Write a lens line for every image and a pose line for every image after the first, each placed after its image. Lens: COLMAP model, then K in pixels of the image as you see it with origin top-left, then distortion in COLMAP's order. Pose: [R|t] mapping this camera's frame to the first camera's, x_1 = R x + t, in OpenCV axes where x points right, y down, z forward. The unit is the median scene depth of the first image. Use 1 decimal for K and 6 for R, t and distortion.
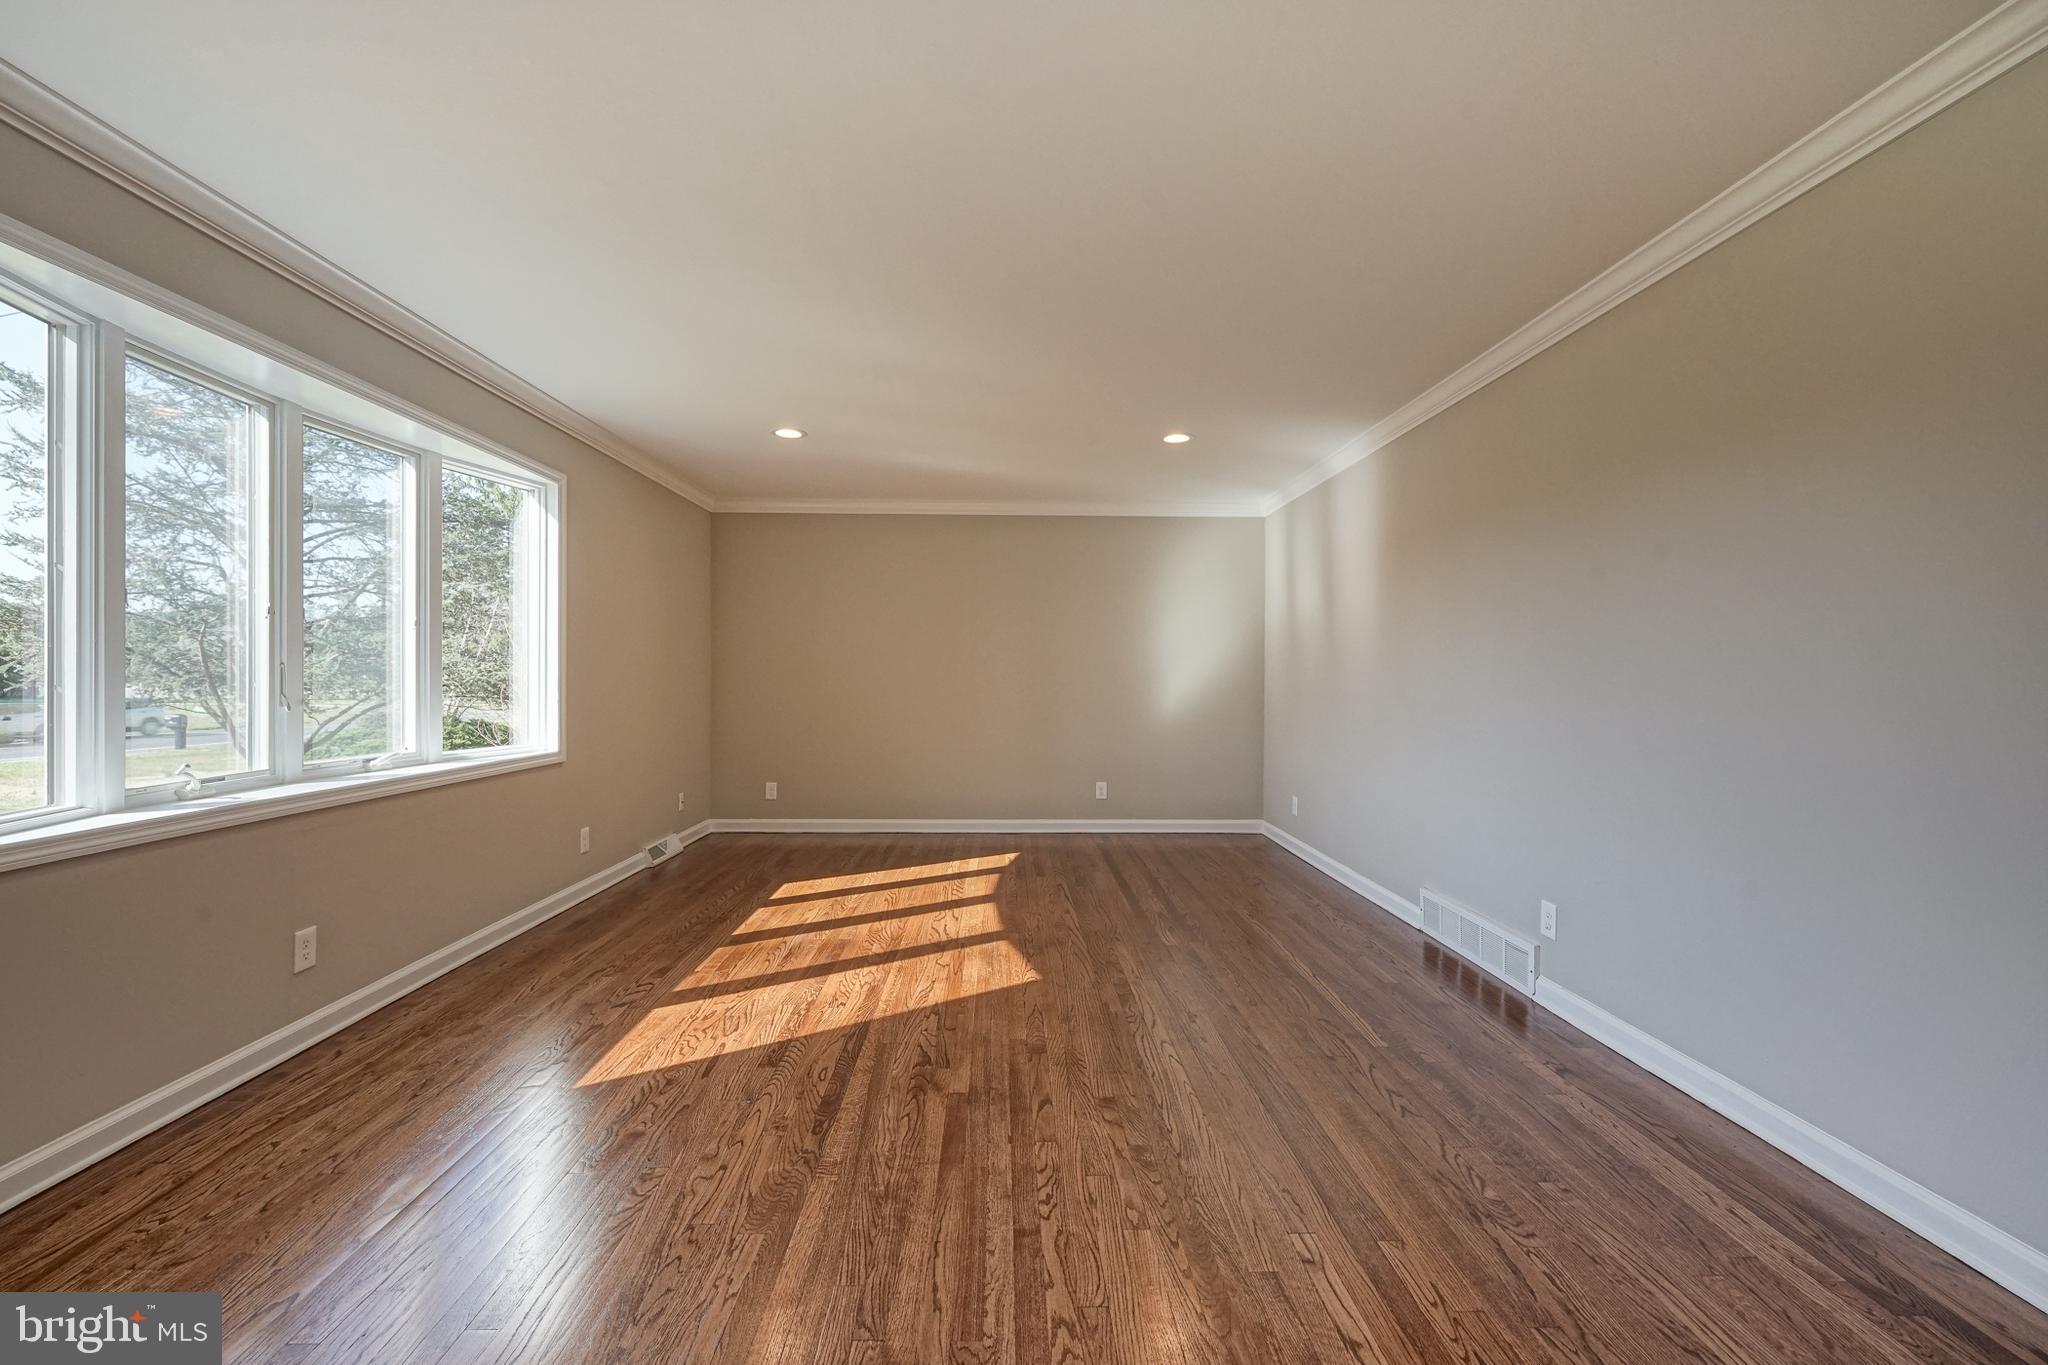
lens RADIAL K [[851.5, 0, 1025.4], [0, 851.5, 675.6], [0, 0, 1]] dist [-0.002727, 0.000606]
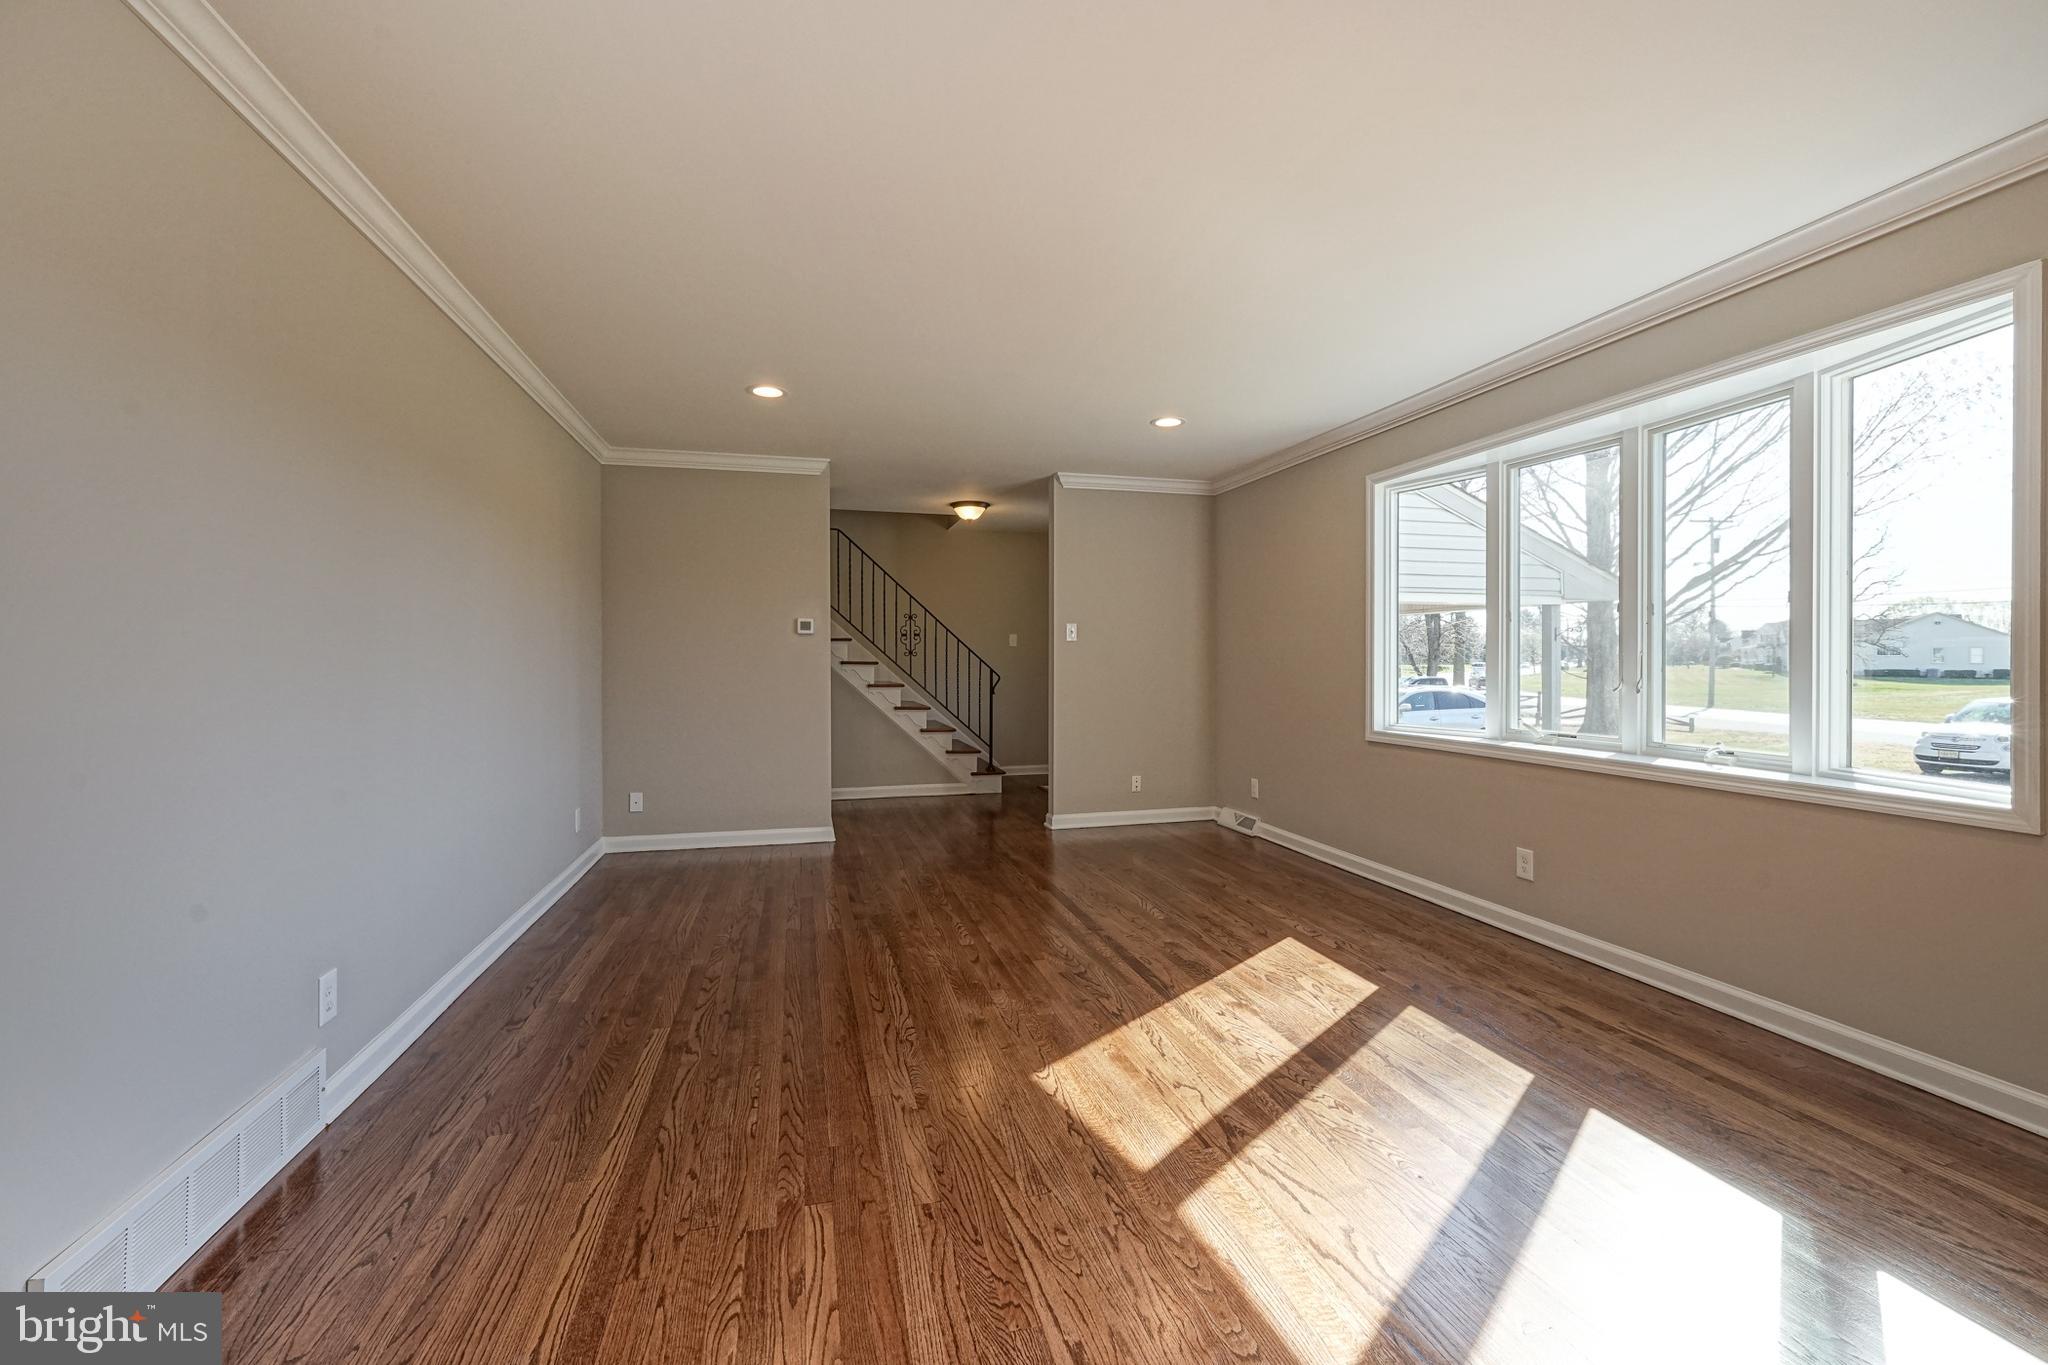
lens RADIAL K [[851.5, 0, 1024.1], [0, 851.5, 669.4], [0, 0, 1]] dist [-0.002727, 0.000606]
pose [[-0.974028, -0.000143, -0.226427, 0.189892], [-0.002074, 0.999964, 0.008286, 0.001544], [0.226418, 0.008540, -0.973993, 1.714025]]
